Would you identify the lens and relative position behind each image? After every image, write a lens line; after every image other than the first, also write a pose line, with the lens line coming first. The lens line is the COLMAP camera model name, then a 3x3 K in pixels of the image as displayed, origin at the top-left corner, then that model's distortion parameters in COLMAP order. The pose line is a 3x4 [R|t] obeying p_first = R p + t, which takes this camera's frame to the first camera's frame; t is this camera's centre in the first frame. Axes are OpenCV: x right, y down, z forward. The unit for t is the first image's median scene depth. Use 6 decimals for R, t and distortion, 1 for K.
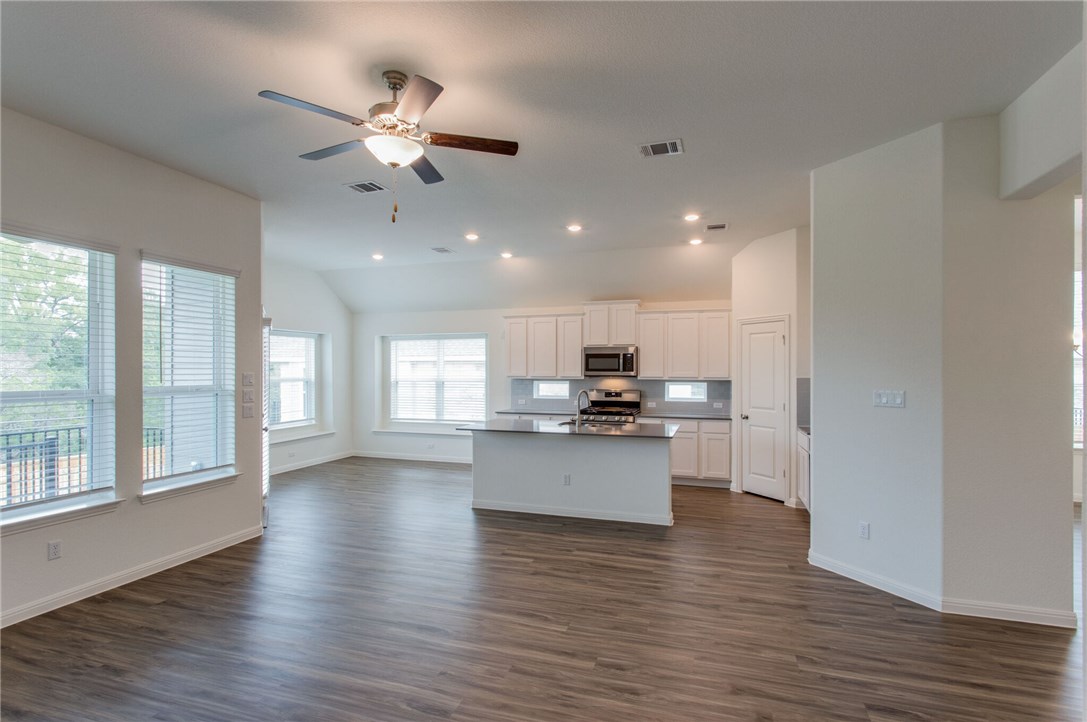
lens RADIAL K [[524.9, 0, 541.4], [0, 524.9, 377.7], [0, 0, 1]] dist [0.000390, 0.001338]
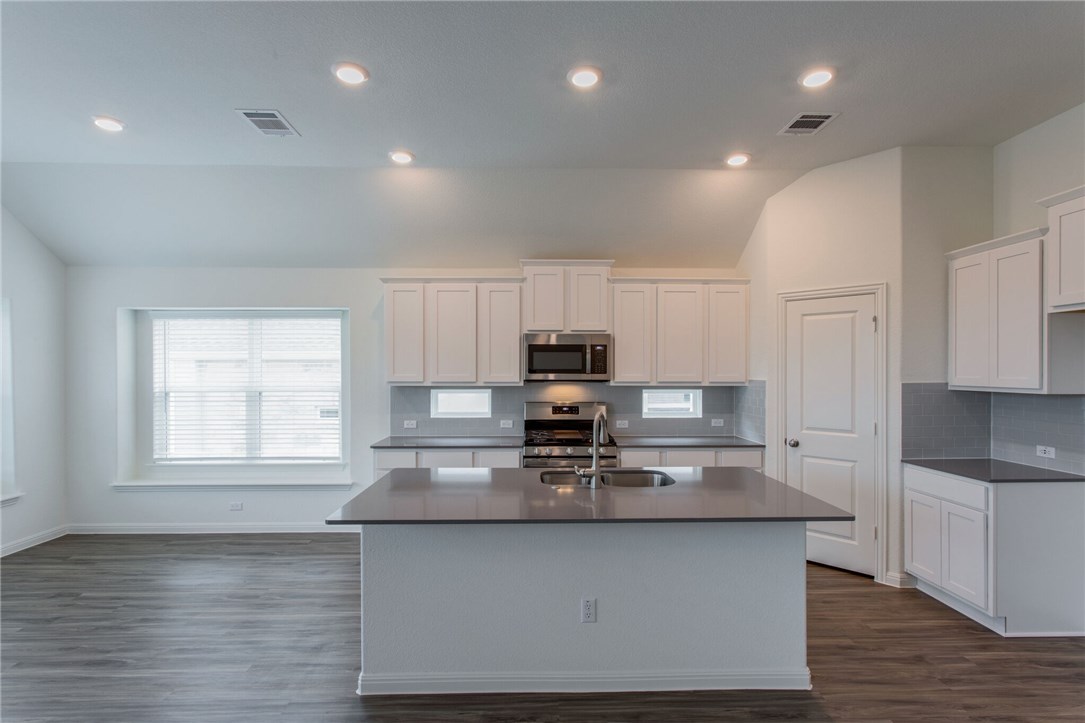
lens RADIAL K [[523.9, 0, 540.1], [0, 523.9, 374.7], [0, 0, 1]] dist [0.000390, 0.001338]
pose [[0.943710, -0.004317, 0.330747, -0.108309], [0.006812, 0.999956, -0.006384, -0.006994], [-0.330705, 0.008278, 0.943698, 0.440108]]
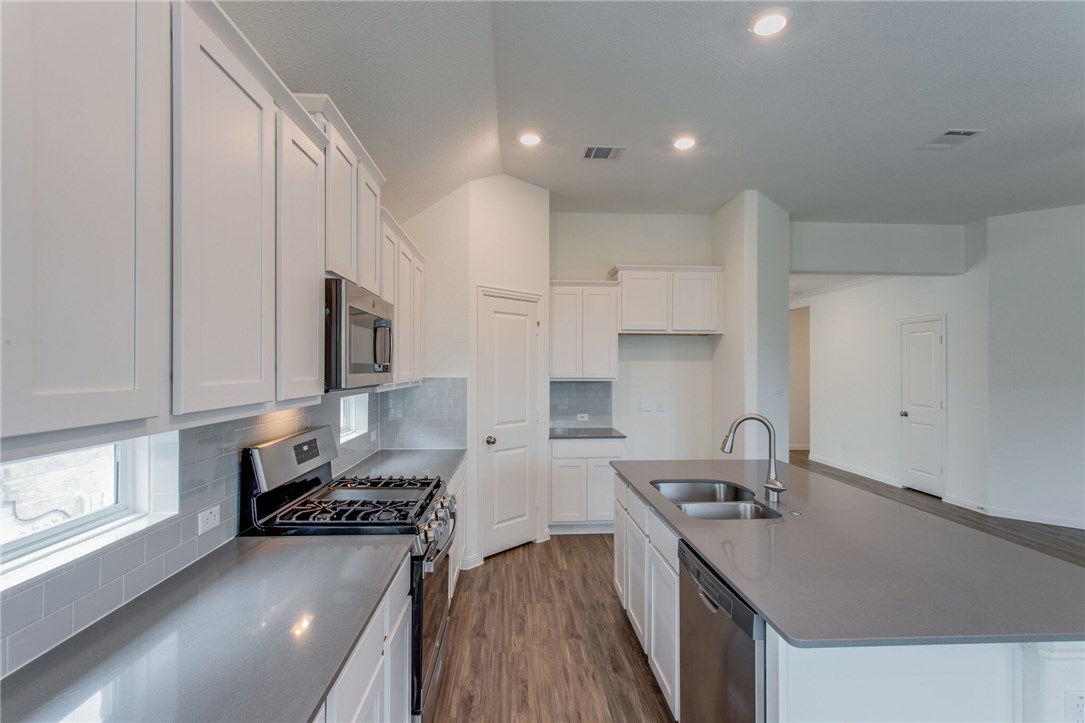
lens RADIAL K [[523.9, 0, 543.6], [0, 523.9, 361.1], [0, 0, 1]] dist [0.000390, 0.001338]
pose [[-0.371493, 0.008029, 0.928401, -0.205895], [0.011995, 0.999921, -0.003848, -0.016486], [-0.928358, 0.009706, -0.371559, 1.051045]]
